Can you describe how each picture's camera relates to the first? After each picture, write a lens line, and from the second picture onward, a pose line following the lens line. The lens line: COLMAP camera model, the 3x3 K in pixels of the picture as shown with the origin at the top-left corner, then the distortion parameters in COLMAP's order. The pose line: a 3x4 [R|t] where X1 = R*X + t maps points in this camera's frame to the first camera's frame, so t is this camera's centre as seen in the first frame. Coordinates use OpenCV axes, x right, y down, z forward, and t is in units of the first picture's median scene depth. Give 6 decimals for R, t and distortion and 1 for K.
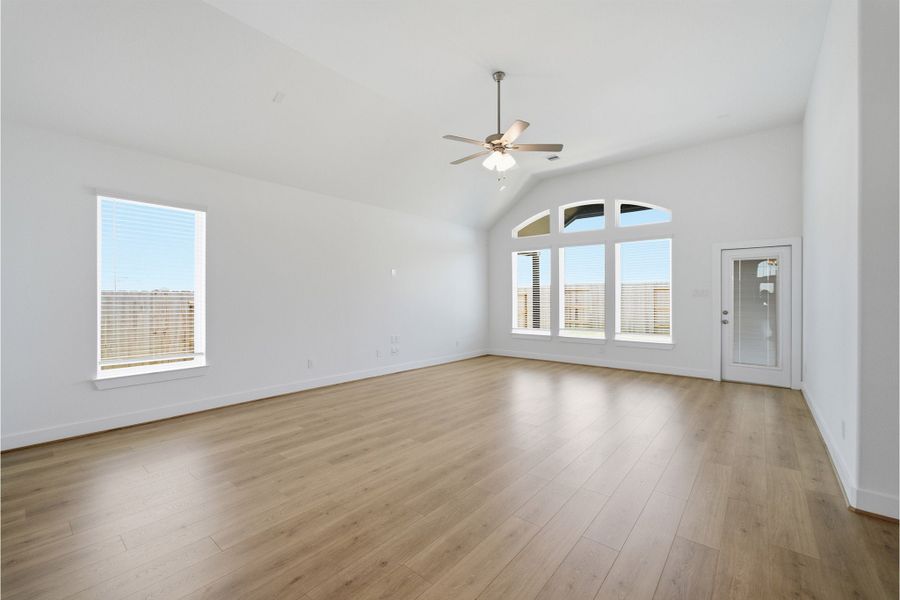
lens RADIAL K [[370.6, 0, 449.5], [0, 370.6, 297.8], [0, 0, 1]] dist [0.000281, 0.000101]
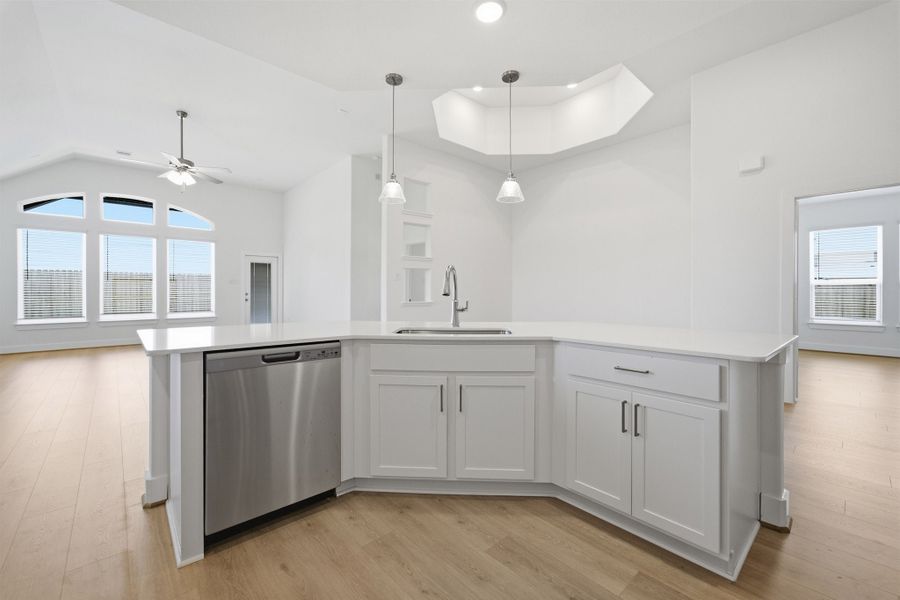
lens RADIAL K [[370.6, 0, 449.5], [0, 370.6, 297.8], [0, 0, 1]] dist [0.000281, 0.000101]
pose [[0.147682, -0.011804, 0.988964, -0.733769], [-0.001697, 0.999924, 0.012188, 0.033930], [-0.989033, -0.003479, 0.147651, -0.115580]]
